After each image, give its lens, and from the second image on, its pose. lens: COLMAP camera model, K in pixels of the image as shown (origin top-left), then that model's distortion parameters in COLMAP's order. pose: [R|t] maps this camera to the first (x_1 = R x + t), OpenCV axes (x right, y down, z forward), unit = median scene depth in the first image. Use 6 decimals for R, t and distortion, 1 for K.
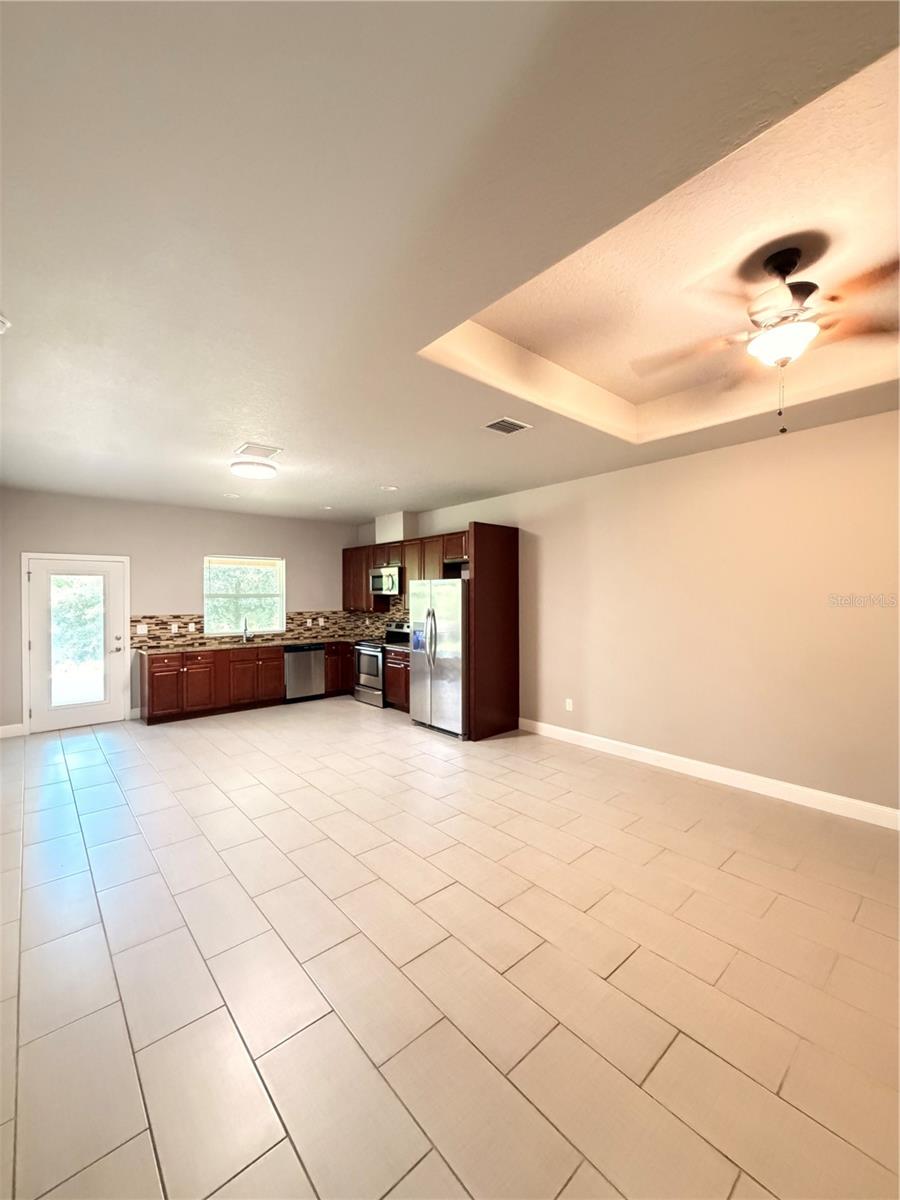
lens RADIAL K [[479.4, 0, 450.0], [0, 479.4, 600.0], [0, 0, 1]] dist [-0.000247, -0.000138]
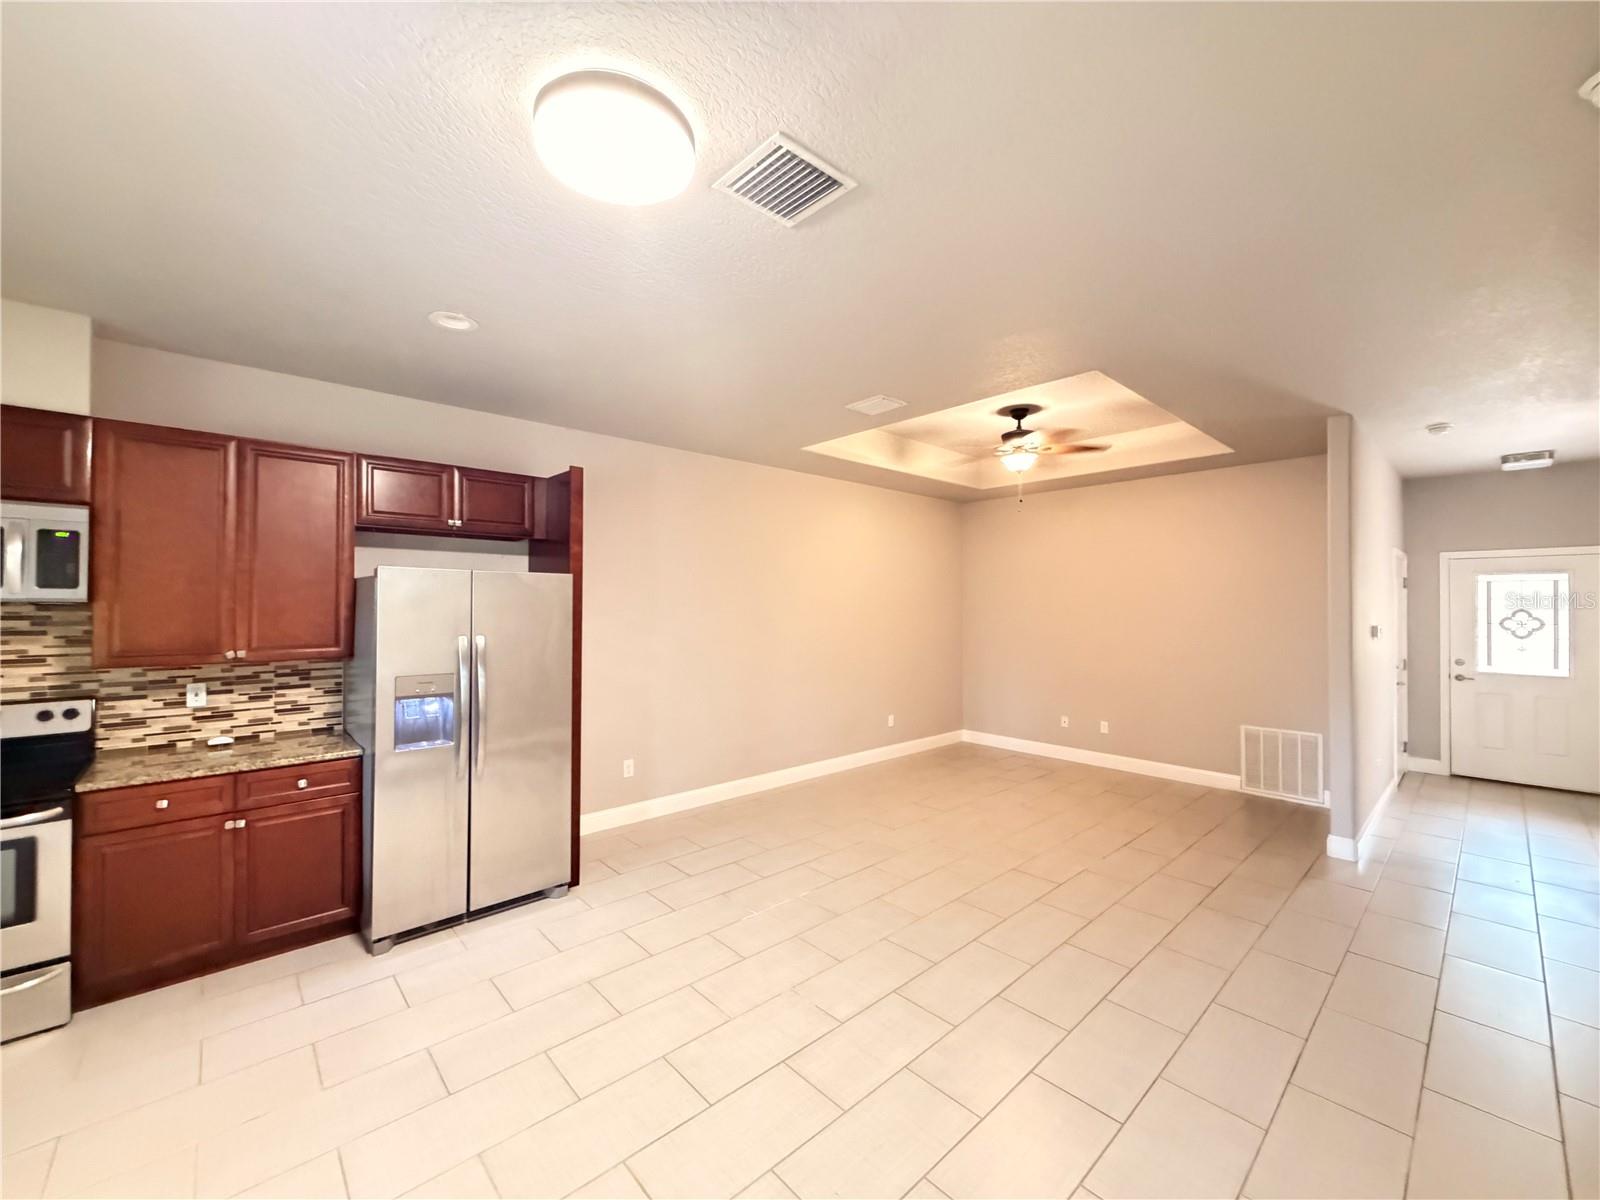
lens RADIAL K [[639.1, 0, 800.0], [0, 639.1, 600.0], [0, 0, 1]] dist [-0.000247, -0.000138]
pose [[-0.019382, 0.013304, 0.999724, -0.674688], [0.004168, 0.999904, -0.013225, -0.006235], [-0.999803, 0.003910, -0.019436, 0.787638]]
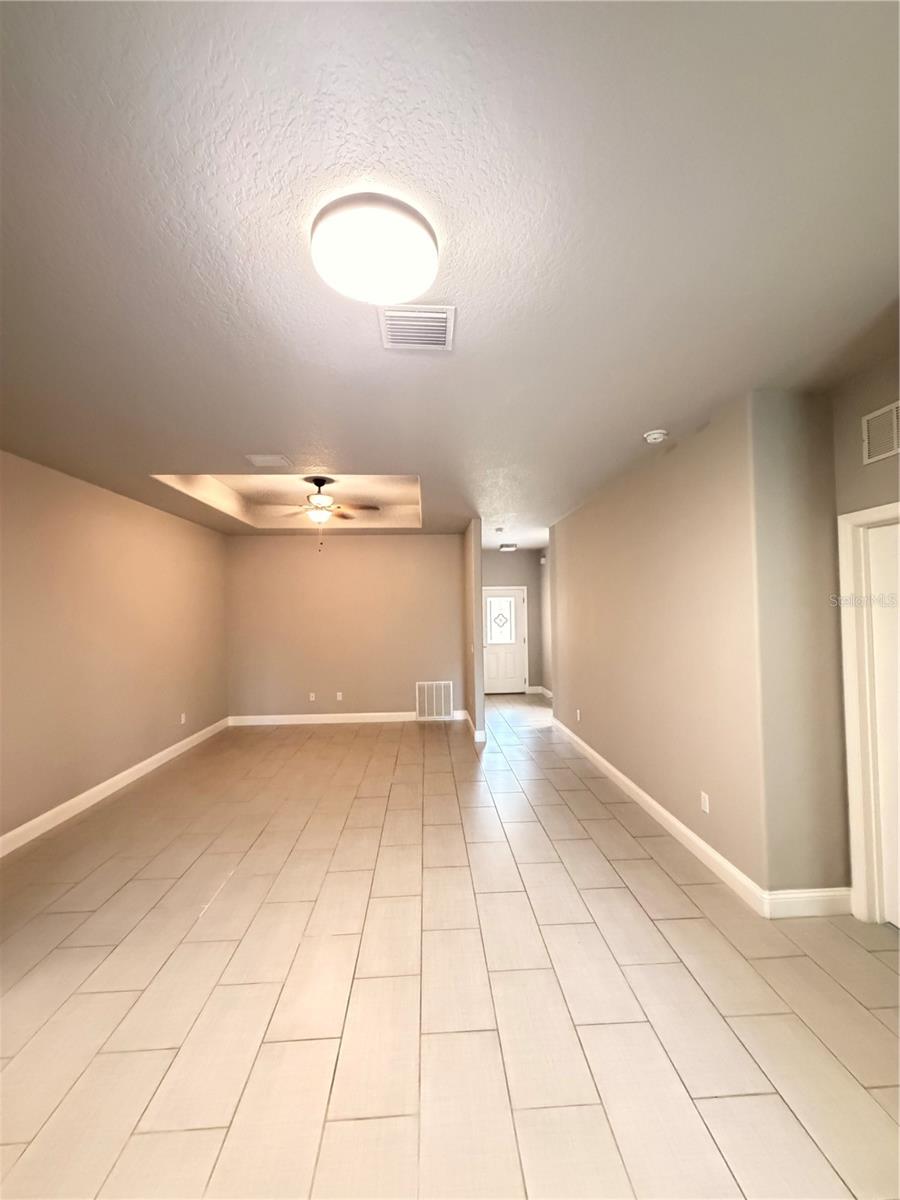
lens RADIAL K [[479.4, 0, 450.0], [0, 479.4, 600.0], [0, 0, 1]] dist [-0.000247, -0.000138]
pose [[-0.788420, 0.029888, 0.614411, -0.567357], [0.022305, 0.999551, -0.020001, -0.019270], [-0.614733, -0.002065, -0.788732, 1.078162]]
